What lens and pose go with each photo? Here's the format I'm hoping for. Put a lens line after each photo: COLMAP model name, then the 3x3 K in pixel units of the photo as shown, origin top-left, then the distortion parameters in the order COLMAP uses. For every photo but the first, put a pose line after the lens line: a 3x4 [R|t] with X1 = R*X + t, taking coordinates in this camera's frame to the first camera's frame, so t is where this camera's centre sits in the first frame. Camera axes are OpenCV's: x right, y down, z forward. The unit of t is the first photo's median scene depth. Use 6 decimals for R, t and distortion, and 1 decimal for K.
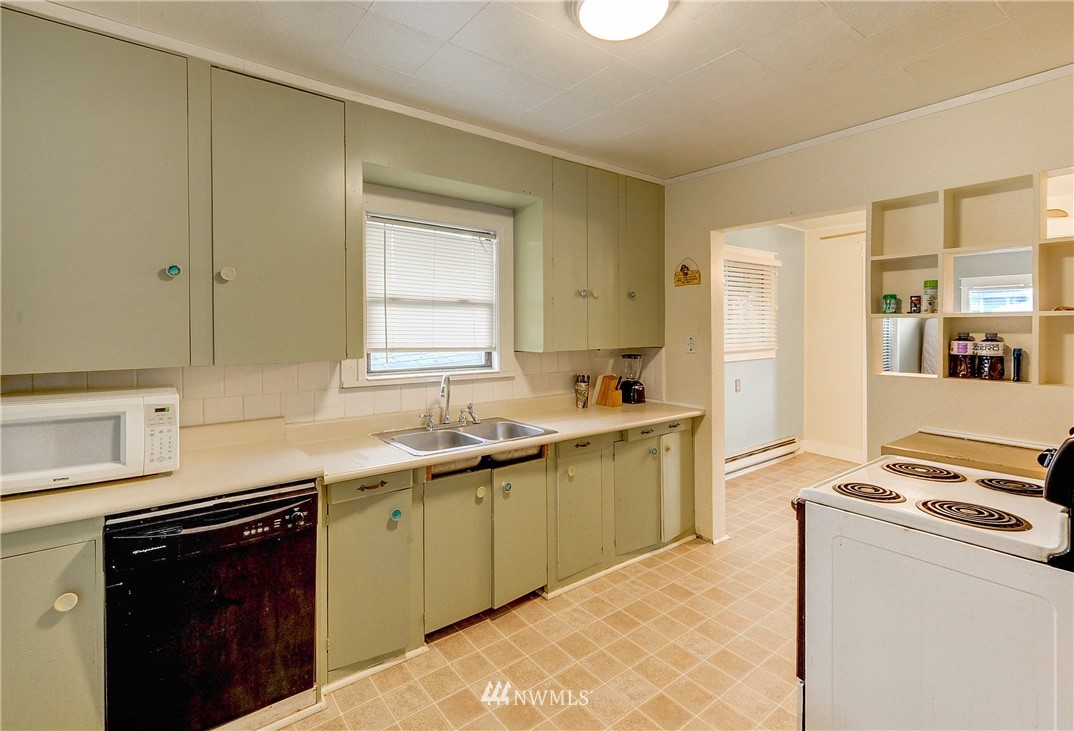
lens RADIAL K [[486.5, 0, 495.4], [0, 486.5, 330.1], [0, 0, 1]] dist [-0.002062, -0.000633]
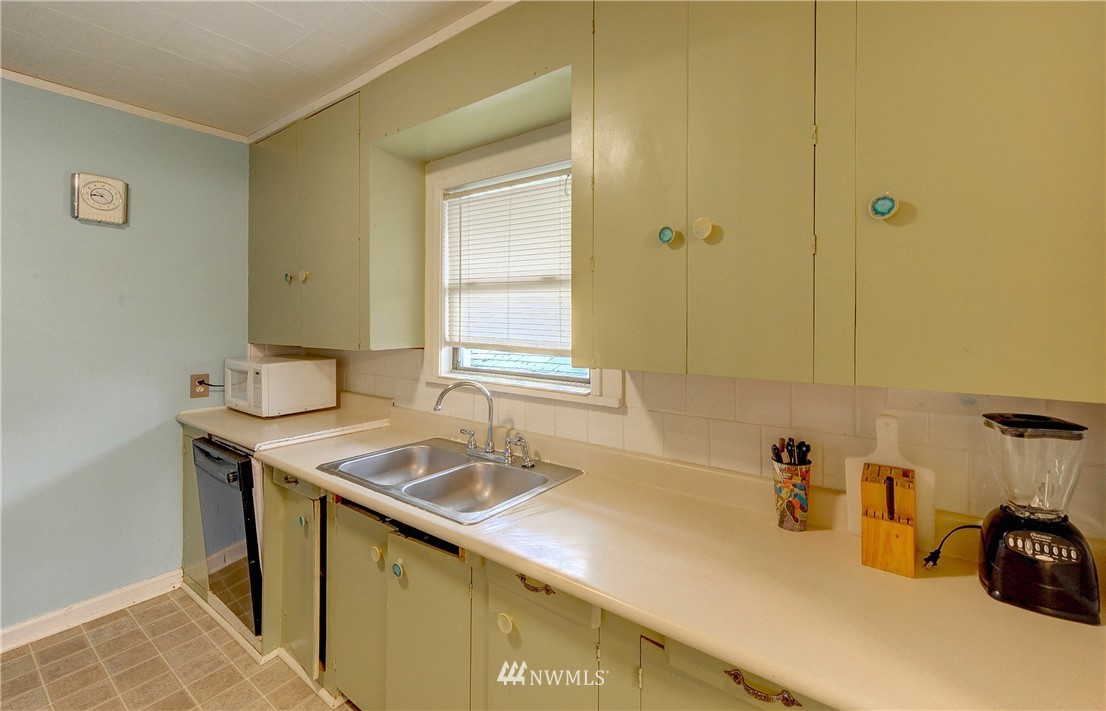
lens RADIAL K [[463.6, 0, 580.2], [0, 463.6, 322.7], [0, 0, 1]] dist [-0.001737, -0.000321]
pose [[0.330834, 0.006853, -0.943664, 0.612288], [-0.010421, 0.999939, 0.003608, -0.002767], [0.943632, 0.008641, 0.330885, 0.933507]]
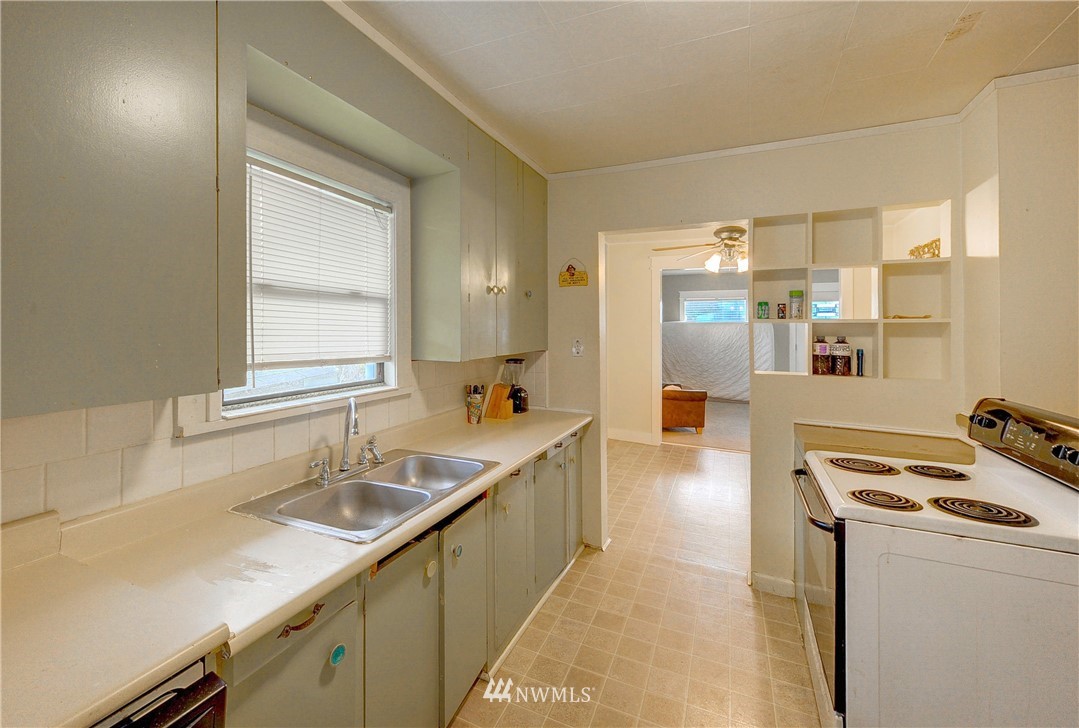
lens RADIAL K [[473.9, 0, 499.5], [0, 473.9, 326.4], [0, 0, 1]] dist [0.000658, -0.000671]
pose [[0.879623, 0.005310, 0.475641, -0.236020], [-0.002514, 0.999976, -0.006514, -0.007741], [-0.475664, 0.004534, 0.879615, 0.316700]]
